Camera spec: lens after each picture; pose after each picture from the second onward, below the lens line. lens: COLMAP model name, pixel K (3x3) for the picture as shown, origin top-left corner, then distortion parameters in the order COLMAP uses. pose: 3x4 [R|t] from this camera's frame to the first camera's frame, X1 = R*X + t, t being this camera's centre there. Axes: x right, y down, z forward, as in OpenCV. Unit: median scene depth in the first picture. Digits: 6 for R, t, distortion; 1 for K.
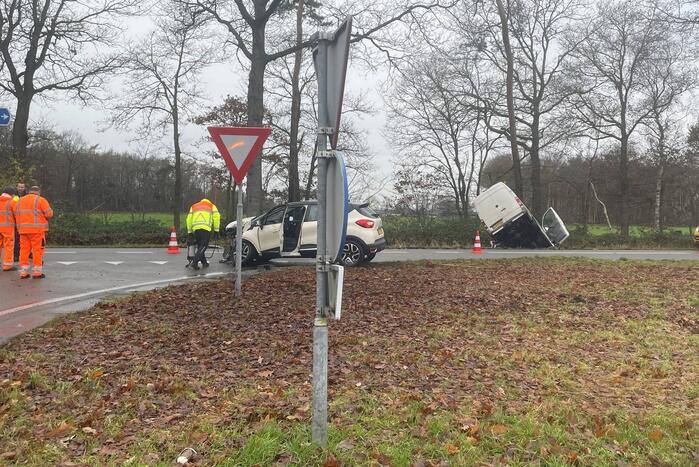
lens RADIAL K [[752.9, 0, 353.2], [0, 752.9, 244.2], [0, 0, 1]] dist [0.104740, -0.196527]
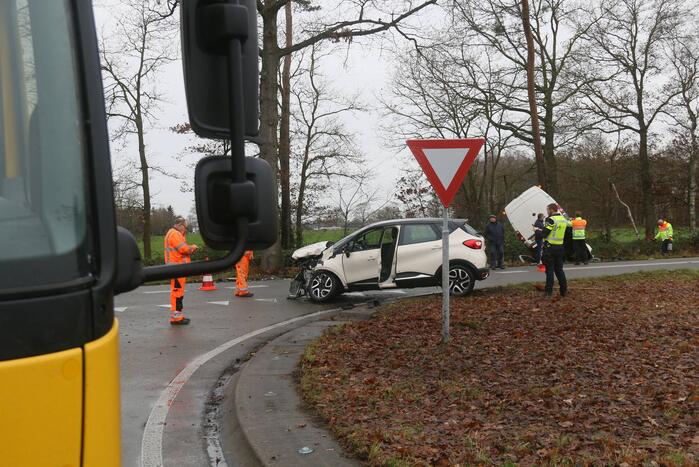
lens RADIAL K [[894.5, 0, 349.5], [0, 894.5, 233.5], [0, 0, 1]] dist [0.035934, 0.045377]
pose [[0.995372, -0.046810, 0.083930, -0.097623], [0.049528, 0.998304, -0.030599, -0.007353], [-0.082356, 0.034614, 0.996002, 0.005089]]
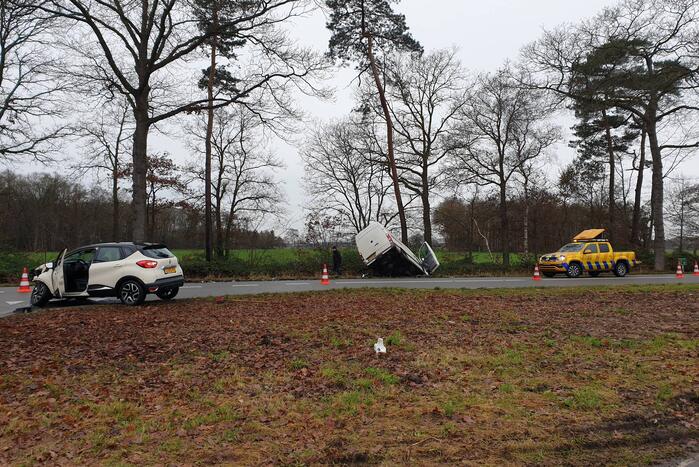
lens RADIAL K [[574.4, 0, 335.3], [0, 574.4, 235.3], [0, 0, 1]] dist [0.109781, -0.245863]
pose [[0.999551, -0.019561, -0.022676, 0.143029], [0.018171, 0.998037, -0.059937, -0.006666], [0.023804, 0.059498, 0.997945, 0.088167]]
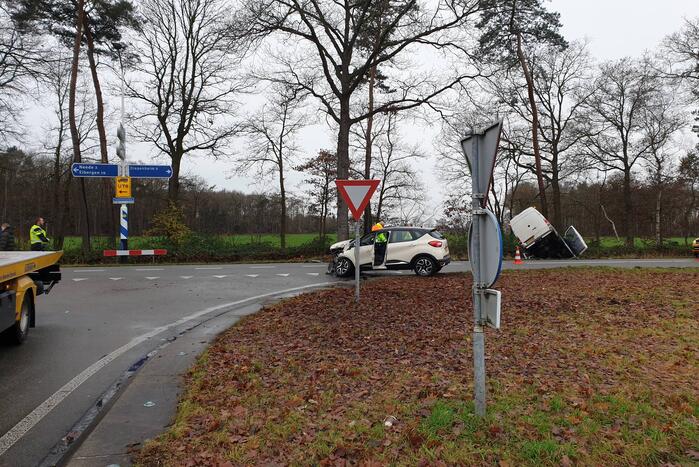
lens RADIAL K [[574.4, 0, 335.3], [0, 574.4, 235.3], [0, 0, 1]] dist [0.109781, -0.245863]
pose [[0.992974, -0.020335, -0.116576, -0.019344], [0.016292, 0.999236, -0.035524, -0.004399], [0.117209, 0.033376, 0.992546, -0.013944]]
